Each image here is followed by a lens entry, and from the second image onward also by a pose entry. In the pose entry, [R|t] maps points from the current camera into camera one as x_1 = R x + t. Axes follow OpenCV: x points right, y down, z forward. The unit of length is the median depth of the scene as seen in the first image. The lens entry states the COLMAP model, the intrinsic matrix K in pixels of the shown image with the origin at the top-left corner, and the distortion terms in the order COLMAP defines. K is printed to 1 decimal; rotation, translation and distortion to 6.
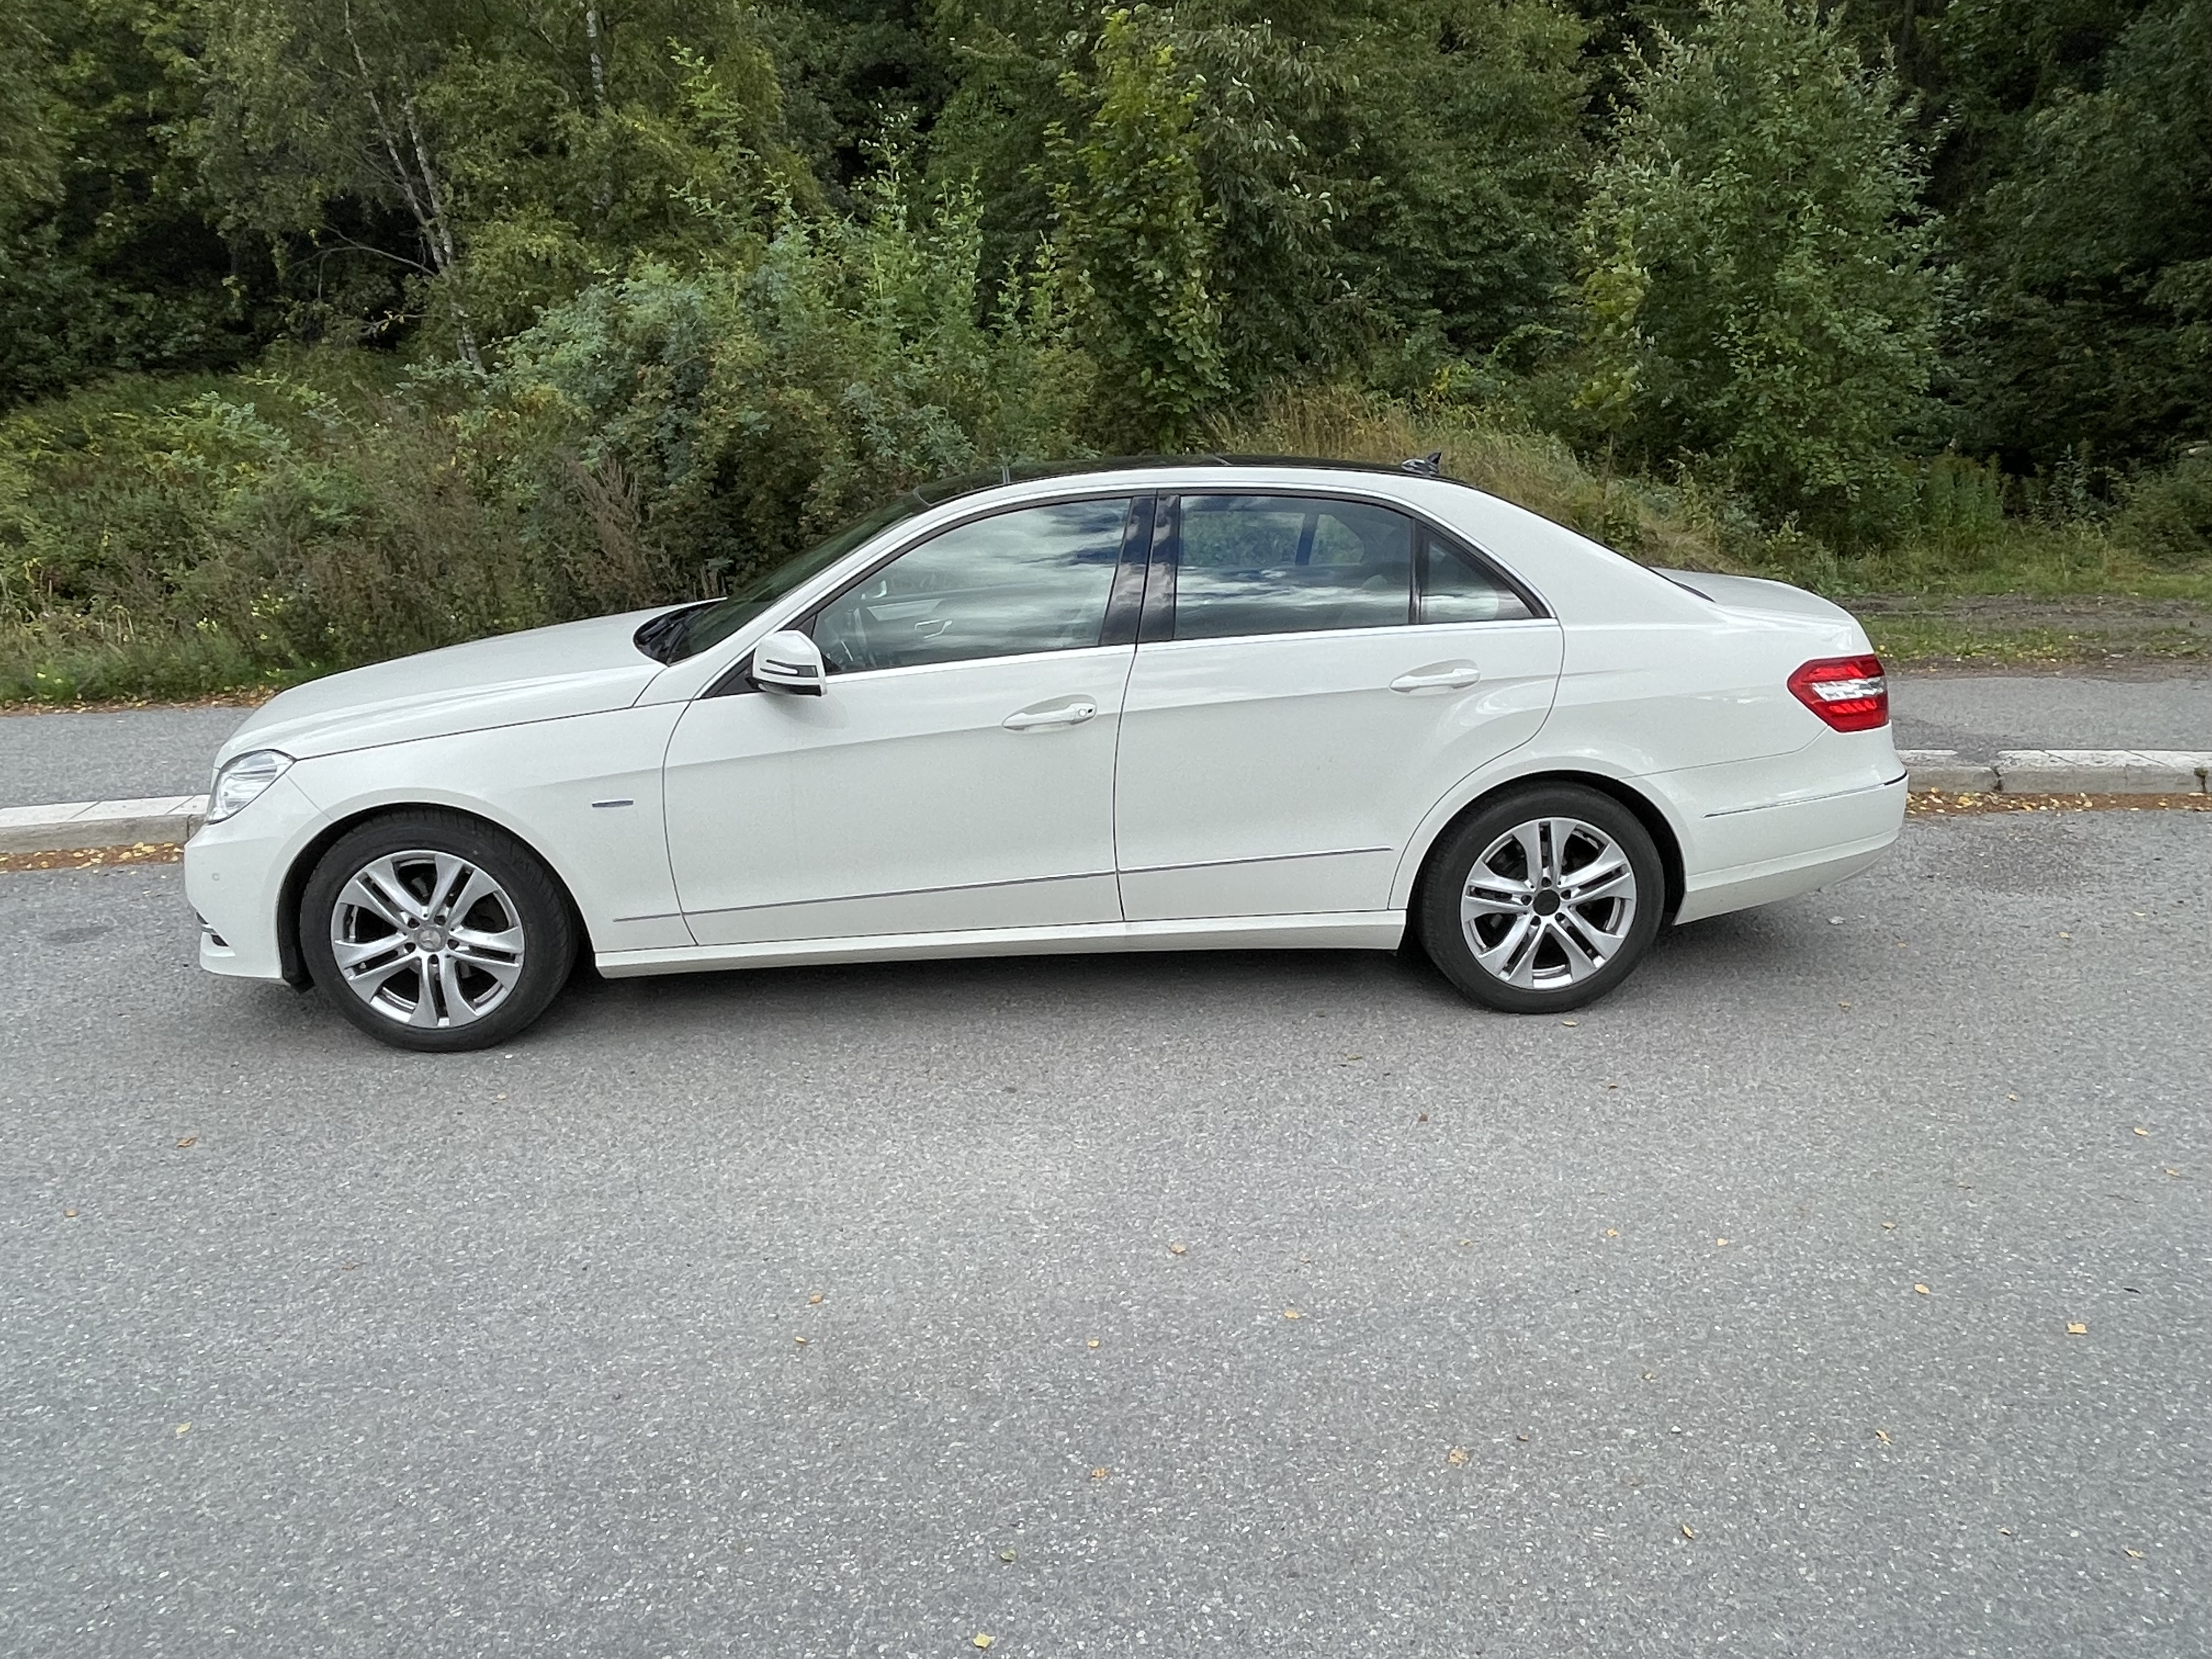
lens RADIAL K [[1505.9, 0, 1100.1], [0, 1505.9, 821.1], [0, 0, 1]] dist [-0.011915, 0.009449]
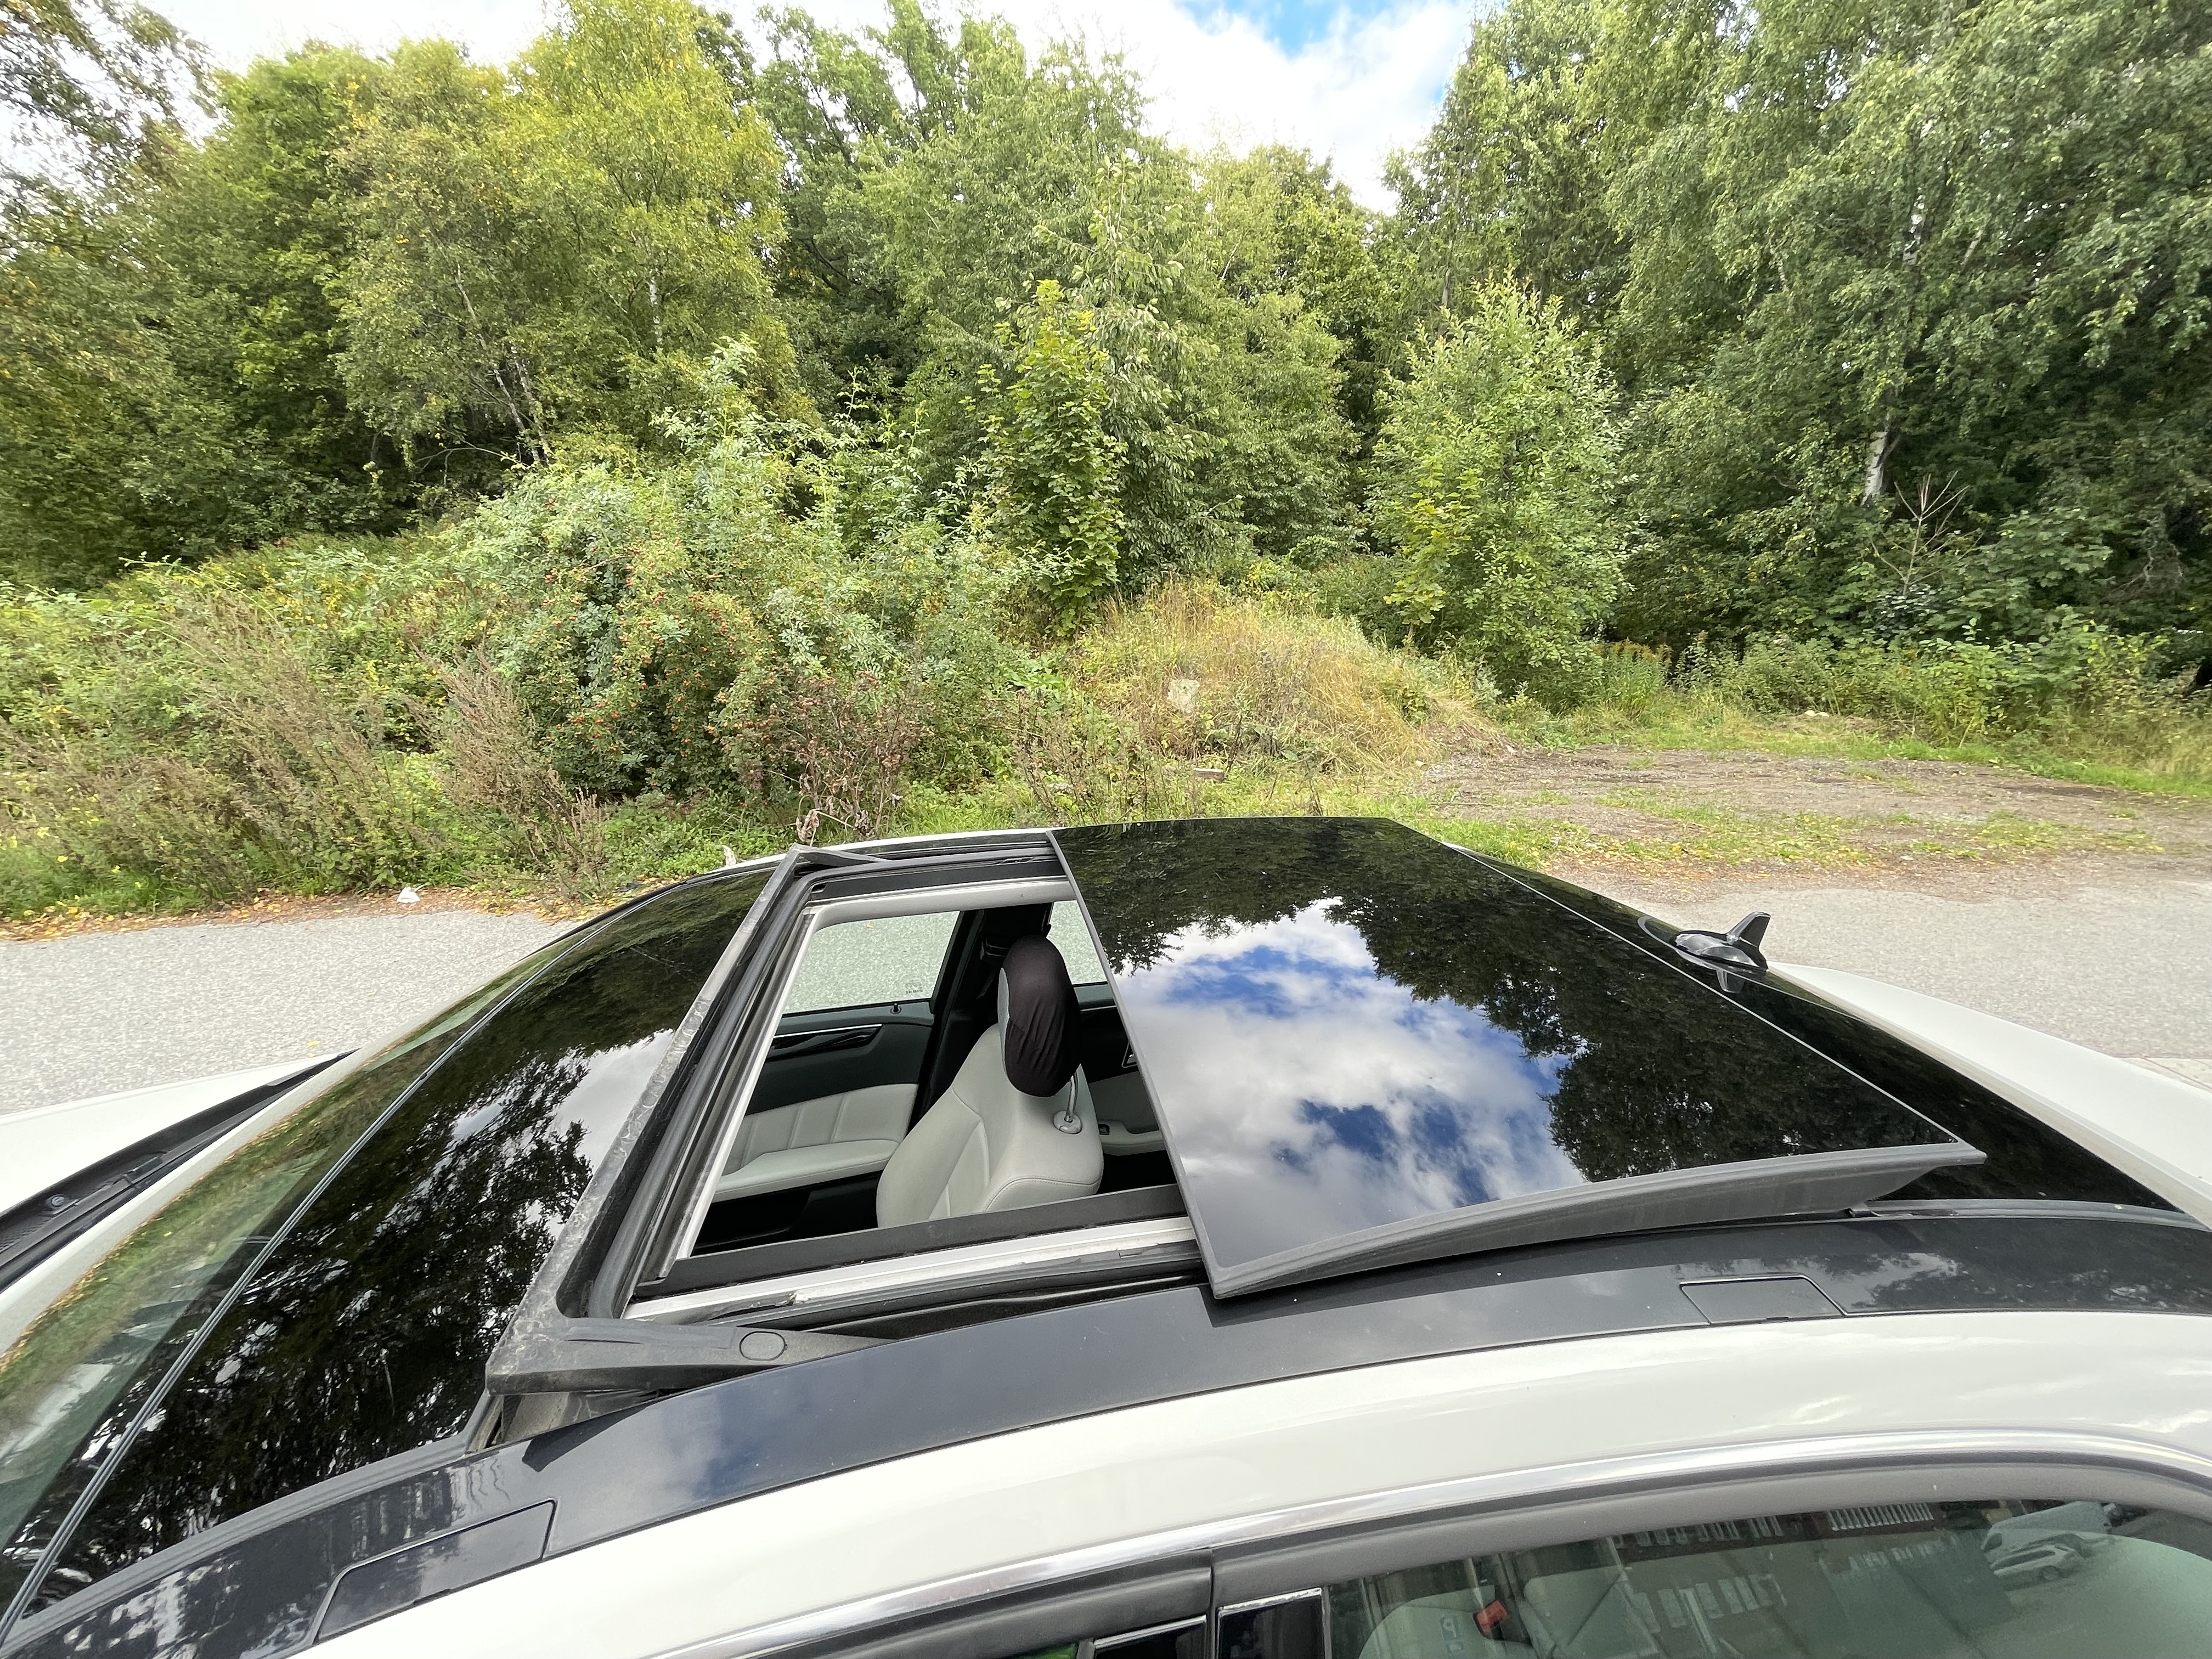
lens RADIAL K [[878.0, 0, 1110.8], [0, 878.0, 831.2], [0, 0, 1]] dist [-0.000389, -0.000718]
pose [[0.994484, 0.000201, 0.104884, -0.002403], [-0.002177, 0.999822, 0.018732, -0.055181], [-0.104862, -0.018857, 0.994308, 0.153609]]
